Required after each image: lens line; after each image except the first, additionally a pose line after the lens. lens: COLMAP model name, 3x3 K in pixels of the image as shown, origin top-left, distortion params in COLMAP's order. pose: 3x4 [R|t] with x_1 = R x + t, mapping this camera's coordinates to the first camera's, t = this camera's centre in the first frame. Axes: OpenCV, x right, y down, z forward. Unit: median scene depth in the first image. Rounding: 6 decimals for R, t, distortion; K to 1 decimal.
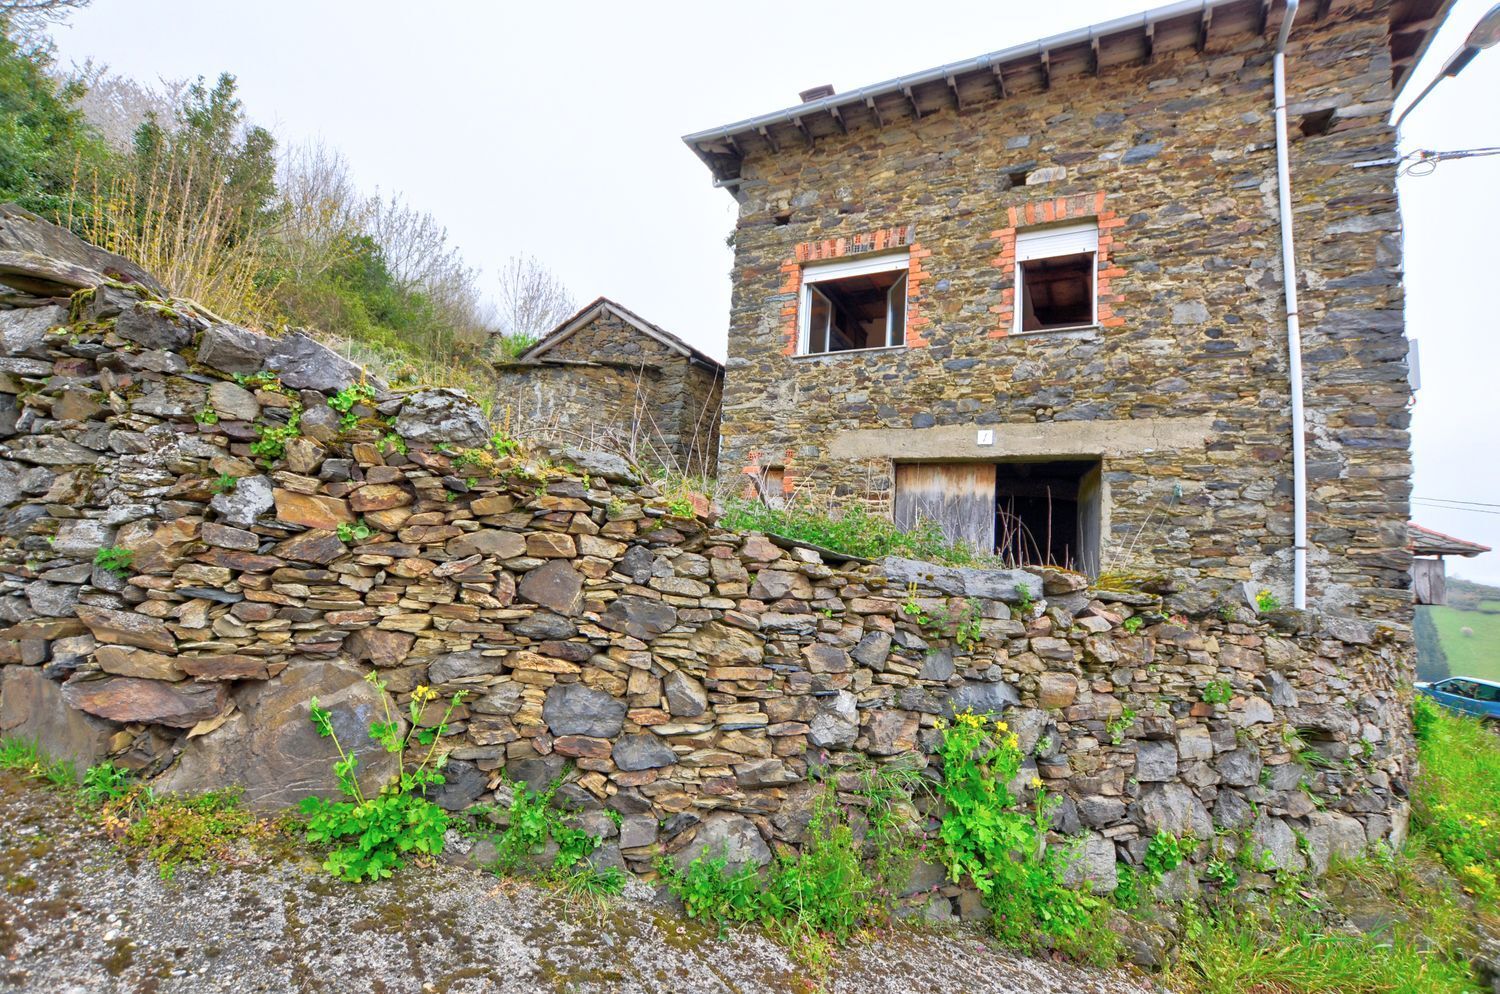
lens RADIAL K [[659.9, 0, 757.4], [0, 659.9, 500.8], [0, 0, 1]] dist [-0.038262, 0.007342]
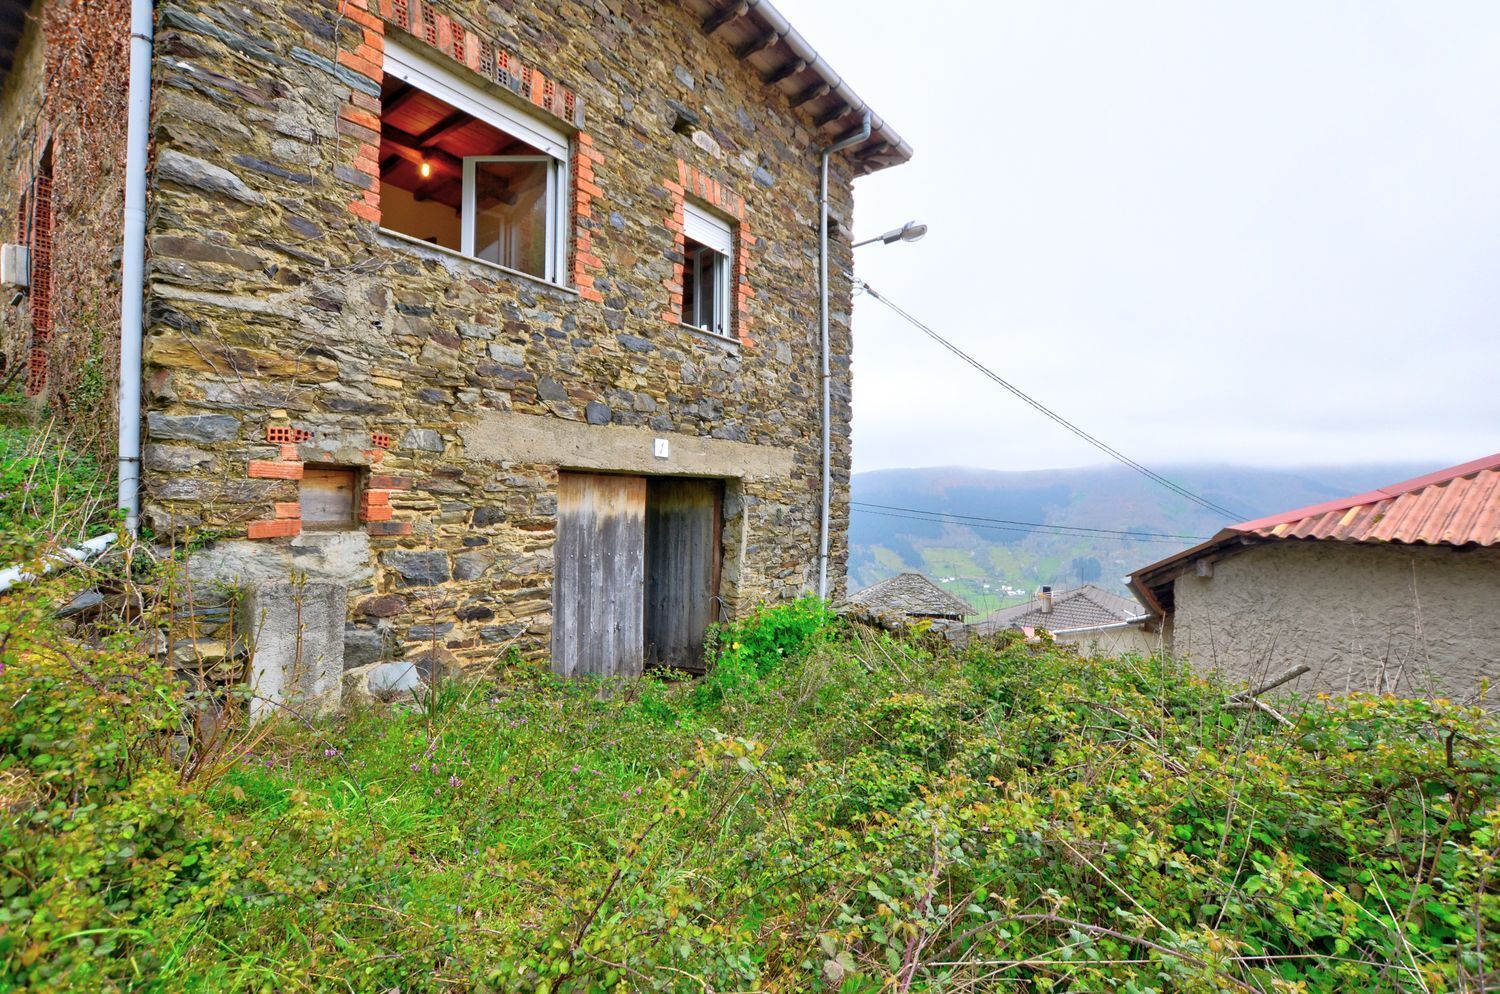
lens RADIAL K [[659.9, 0, 761.2], [0, 659.9, 504.8], [0, 0, 1]] dist [-0.038262, 0.007342]
pose [[0.153276, -0.069668, 0.985725, -0.443526], [-0.112050, 0.989853, 0.087383, -0.114611], [-0.981810, -0.123844, 0.143915, 0.771524]]
